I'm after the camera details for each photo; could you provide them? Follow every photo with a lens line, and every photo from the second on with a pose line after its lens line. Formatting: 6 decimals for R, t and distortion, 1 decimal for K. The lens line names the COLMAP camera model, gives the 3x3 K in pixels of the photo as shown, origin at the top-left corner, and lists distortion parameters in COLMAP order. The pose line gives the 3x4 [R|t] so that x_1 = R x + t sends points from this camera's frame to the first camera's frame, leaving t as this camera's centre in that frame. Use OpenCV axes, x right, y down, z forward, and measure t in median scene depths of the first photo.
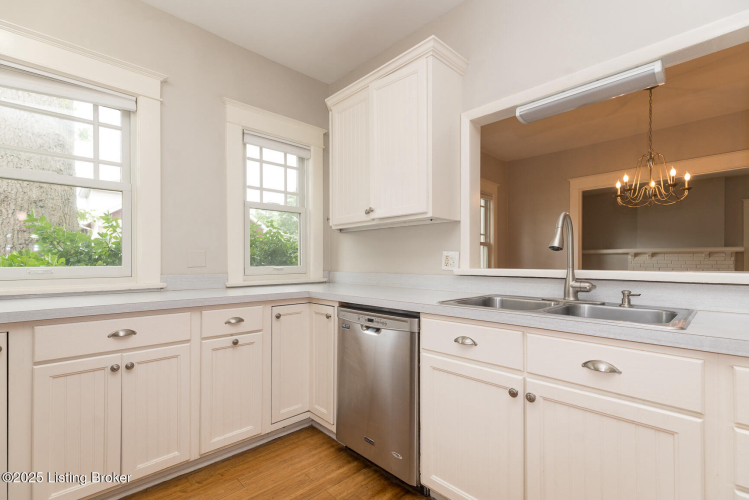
lens RADIAL K [[348.2, 0, 371.5], [0, 348.2, 260.1], [0, 0, 1]] dist [0.005388, -0.000778]
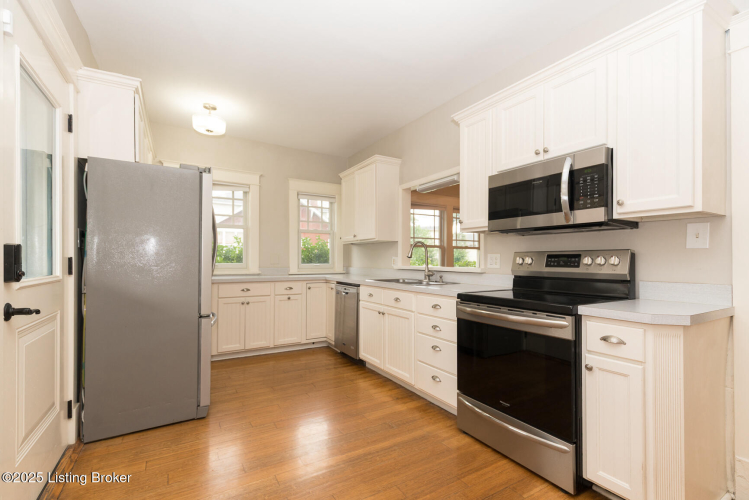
lens RADIAL K [[348.2, 0, 366.9], [0, 348.2, 255.7], [0, 0, 1]] dist [0.005388, -0.000778]
pose [[0.972156, 0.001598, -0.234329, 0.548256], [-0.003606, 0.999960, -0.008143, -0.014908], [0.234306, 0.008761, 0.972123, -0.934771]]
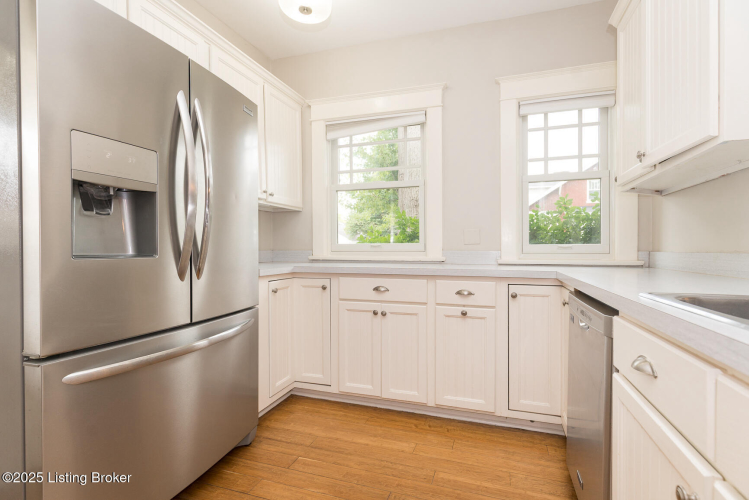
lens RADIAL K [[348.2, 0, 389.1], [0, 348.2, 250.6], [0, 0, 1]] dist [0.005388, -0.000778]
pose [[0.478217, 0.005366, -0.878225, 0.380214], [0.002220, 0.999971, 0.007318, 0.035134], [0.878239, -0.005450, 0.478191, 0.271477]]
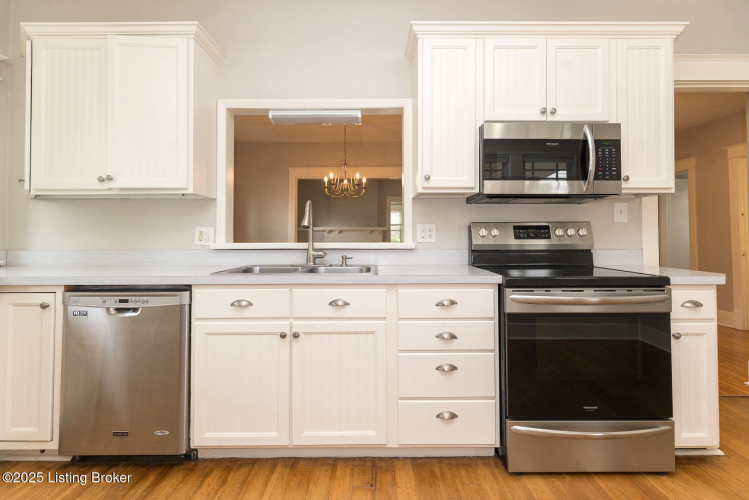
lens RADIAL K [[348.2, 0, 386.9], [0, 348.2, 231.6], [0, 0, 1]] dist [0.005388, -0.000778]
pose [[0.678576, 0.009393, 0.734471, -0.179341], [-0.000953, 0.999929, -0.011907, 0.000956], [-0.734530, 0.007380, 0.678536, -0.114594]]
